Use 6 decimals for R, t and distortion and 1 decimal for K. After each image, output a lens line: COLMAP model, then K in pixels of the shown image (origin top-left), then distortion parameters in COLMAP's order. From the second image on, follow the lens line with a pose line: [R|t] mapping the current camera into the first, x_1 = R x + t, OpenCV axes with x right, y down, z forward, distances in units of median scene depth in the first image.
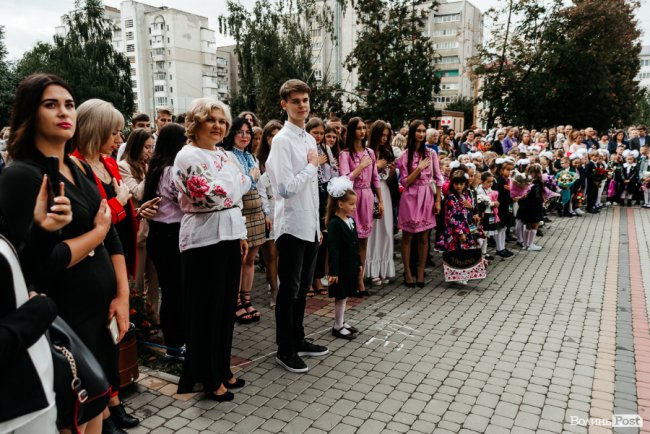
lens RADIAL K [[512.3, 0, 326.9], [0, 512.3, 227.9], [0, 0, 1]] dist [-0.002847, 0.005140]
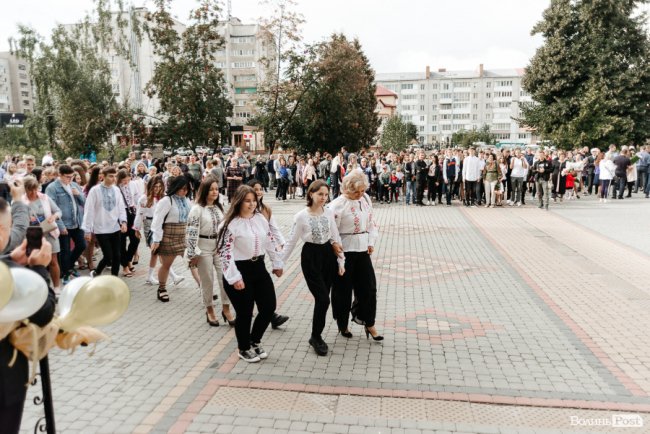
lens RADIAL K [[504.4, 0, 326.7], [0, 504.4, 224.4], [0, 0, 1]] dist [0.009500, -0.009739]
pose [[0.932574, -0.065581, 0.354972, -0.004849], [0.074716, 0.997132, -0.012074, 0.010061], [-0.353162, 0.037782, 0.934799, -0.145691]]
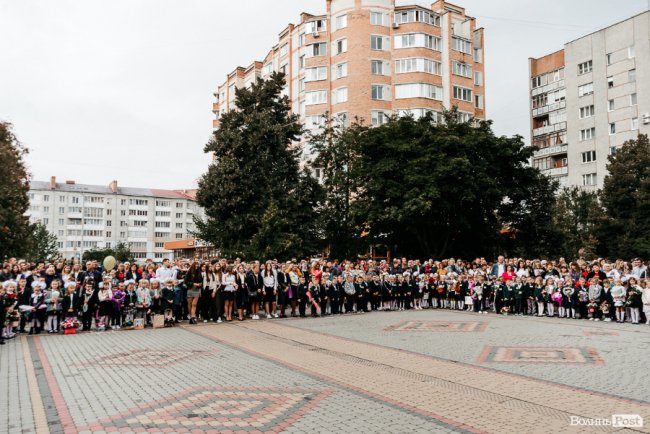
lens RADIAL K [[523.3, 0, 330.6], [0, 523.3, 222.7], [0, 0, 1]] dist [-0.001739, -0.004462]
pose [[0.481452, 0.067757, 0.873849, -0.031369], [0.157415, 0.974111, -0.162260, 0.001622], [-0.862220, 0.215677, 0.458322, -0.030460]]
